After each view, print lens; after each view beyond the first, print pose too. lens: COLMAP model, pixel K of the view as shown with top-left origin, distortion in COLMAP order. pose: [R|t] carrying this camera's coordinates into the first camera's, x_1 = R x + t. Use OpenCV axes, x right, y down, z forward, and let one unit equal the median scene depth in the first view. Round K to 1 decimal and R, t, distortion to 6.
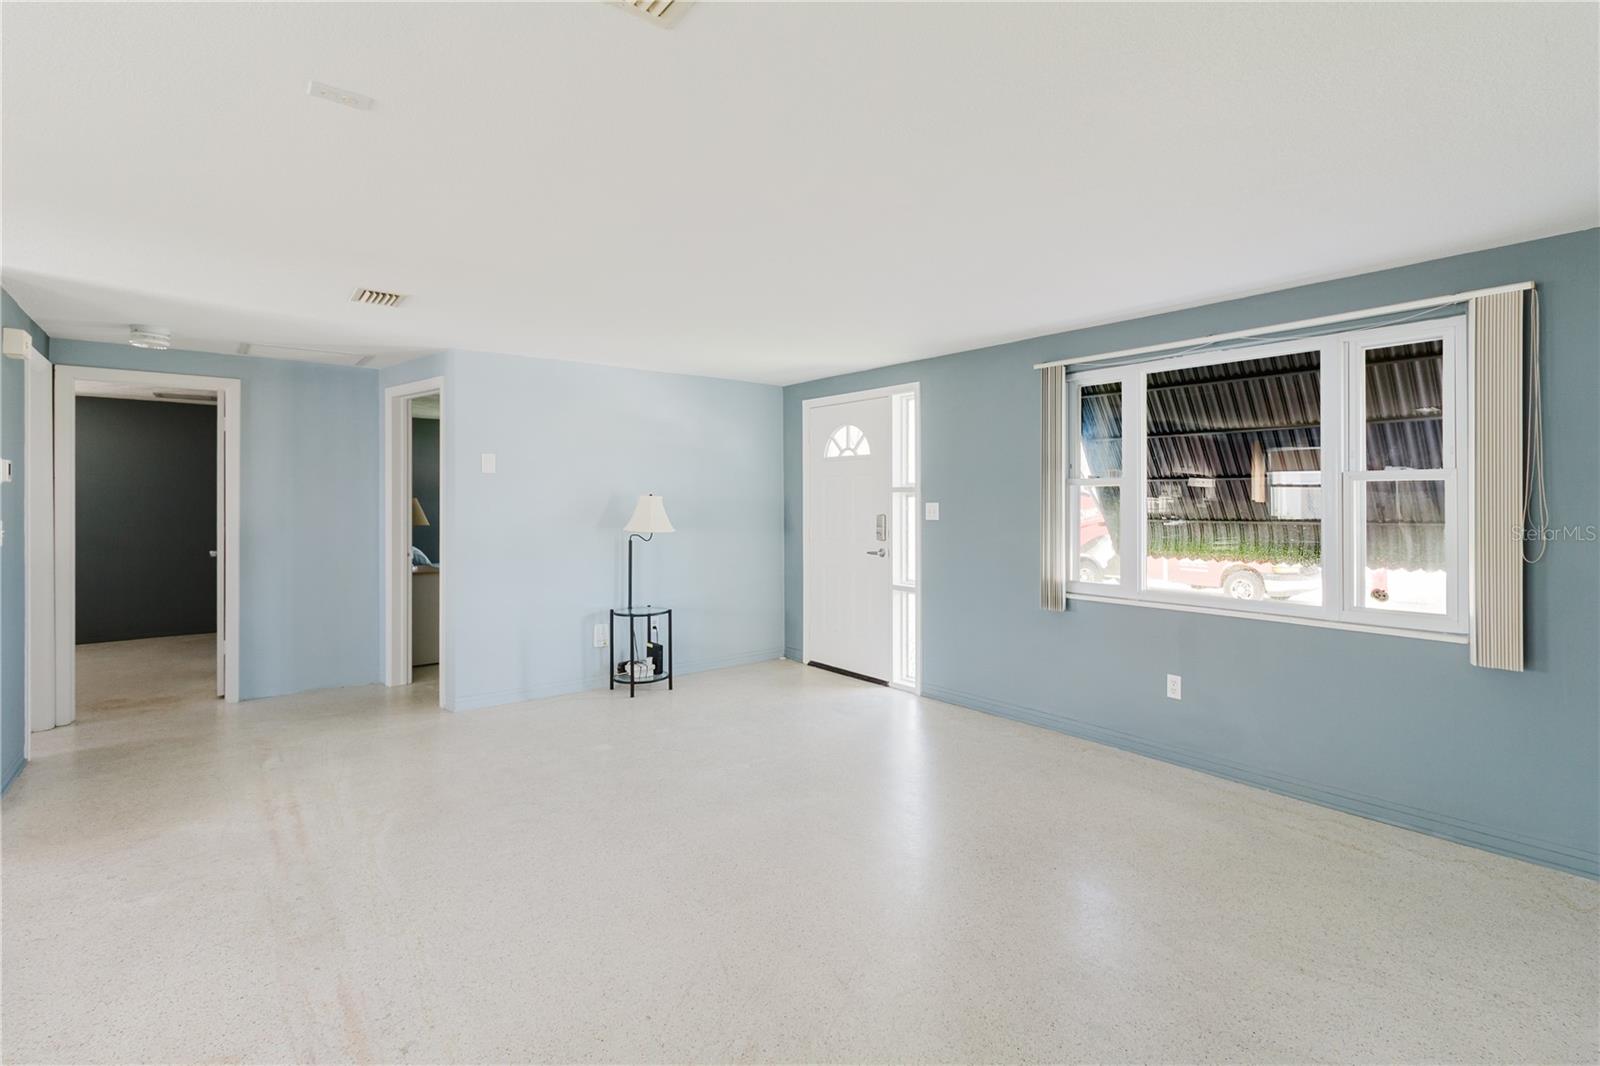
lens RADIAL K [[738.0, 0, 809.0], [0, 738.0, 498.1], [0, 0, 1]] dist [0.000925, 0.000537]
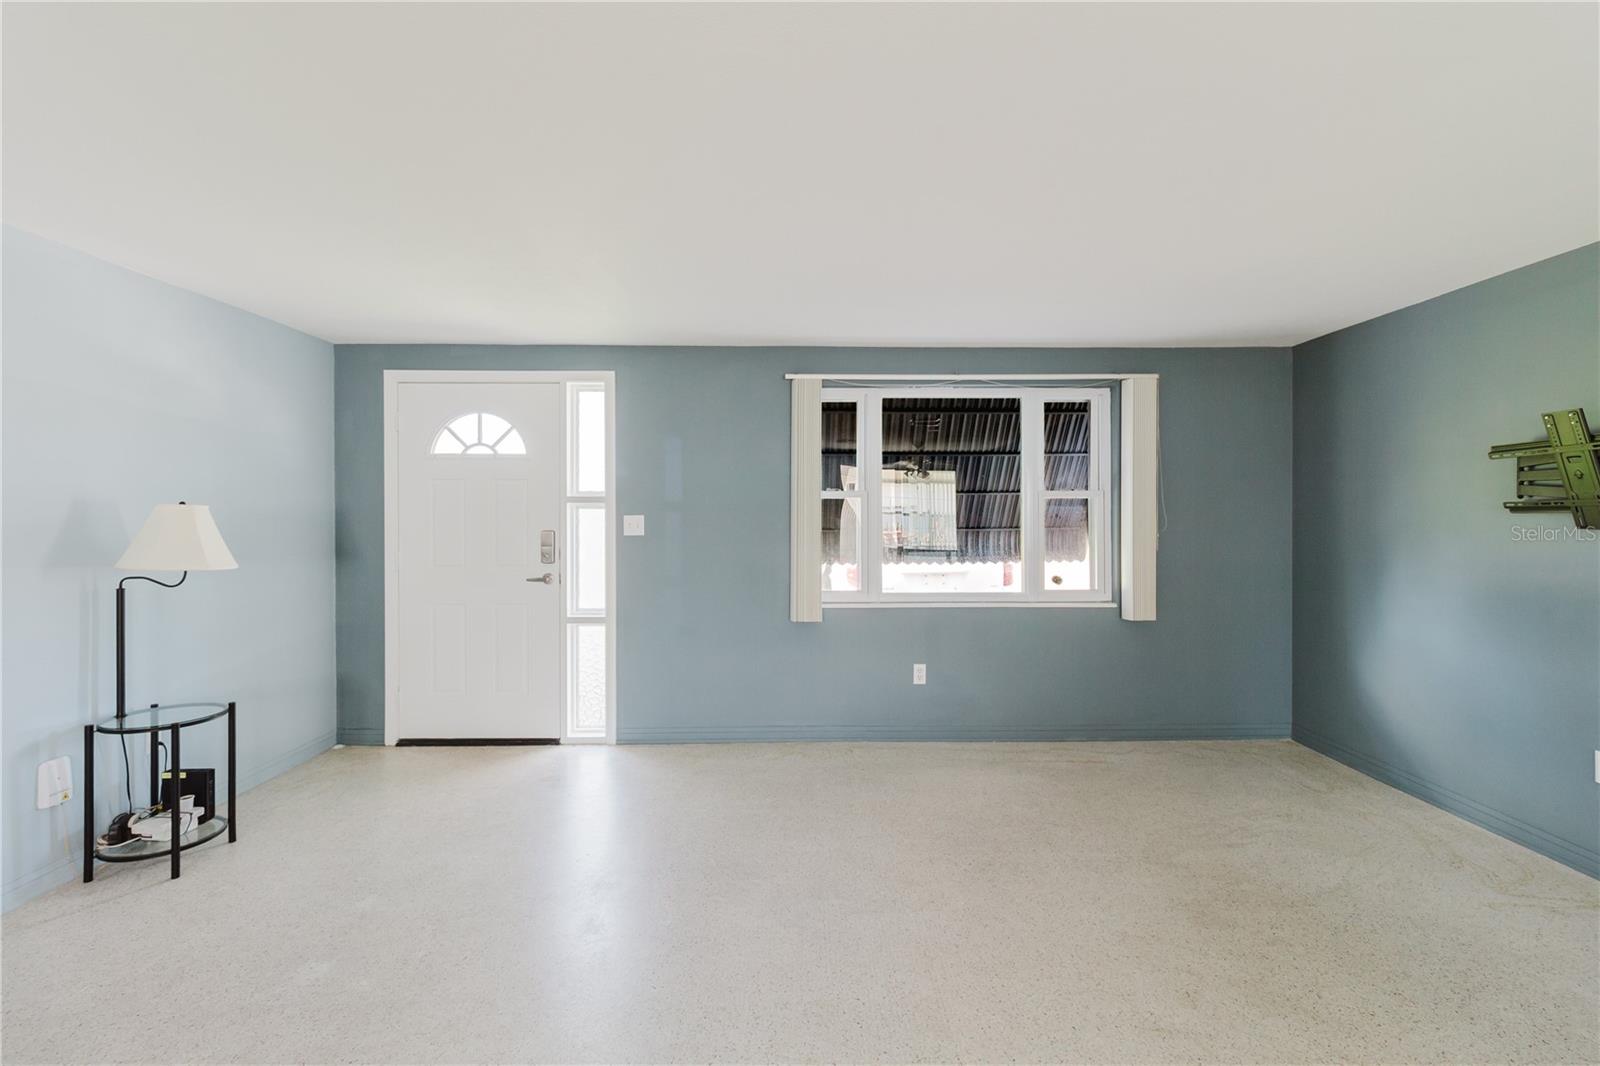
lens RADIAL K [[738.0, 0, 804.4], [0, 738.0, 522.6], [0, 0, 1]] dist [0.000925, 0.000537]
pose [[0.624600, -0.008415, 0.780899, -0.367887], [-0.000416, 0.999938, 0.011109, 0.004980], [-0.780944, -0.007264, 0.624558, 0.303838]]
